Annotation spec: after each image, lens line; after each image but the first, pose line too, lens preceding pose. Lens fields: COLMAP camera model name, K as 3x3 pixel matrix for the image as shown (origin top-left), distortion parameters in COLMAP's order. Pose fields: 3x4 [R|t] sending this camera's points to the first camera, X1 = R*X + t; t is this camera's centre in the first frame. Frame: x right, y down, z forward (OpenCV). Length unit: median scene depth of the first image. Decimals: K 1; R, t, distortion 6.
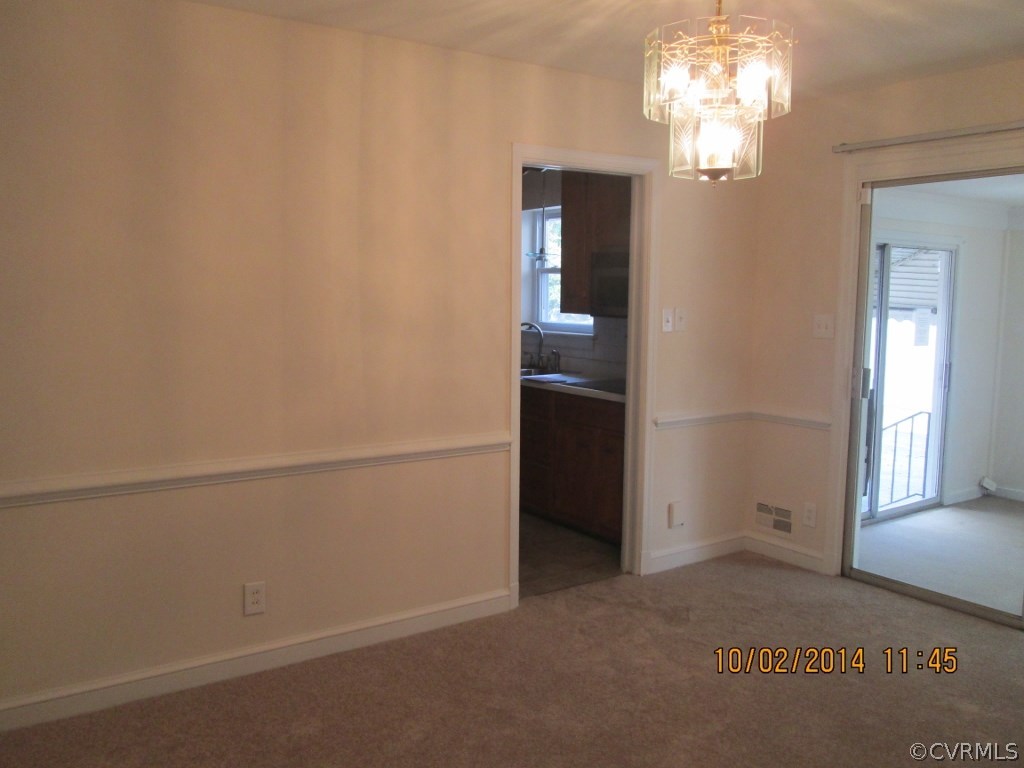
lens RADIAL K [[863.1, 0, 515.5], [0, 863.1, 382.9], [0, 0, 1]] dist [-0.023885, -0.002012]
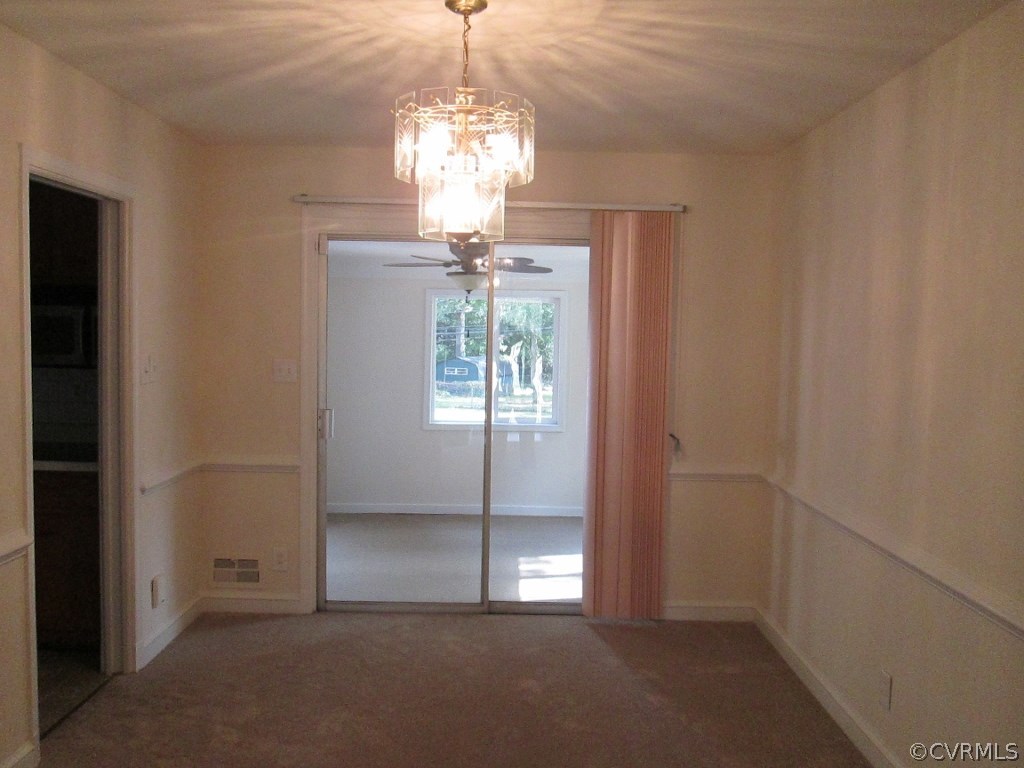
lens RADIAL K [[863.1, 0, 515.5], [0, 863.1, 382.9], [0, 0, 1]] dist [-0.023885, -0.002012]
pose [[0.582377, -0.048476, 0.811472, -0.304095], [0.073088, 0.997300, 0.007123, -0.038301], [-0.809627, 0.055160, 0.584347, 0.188025]]
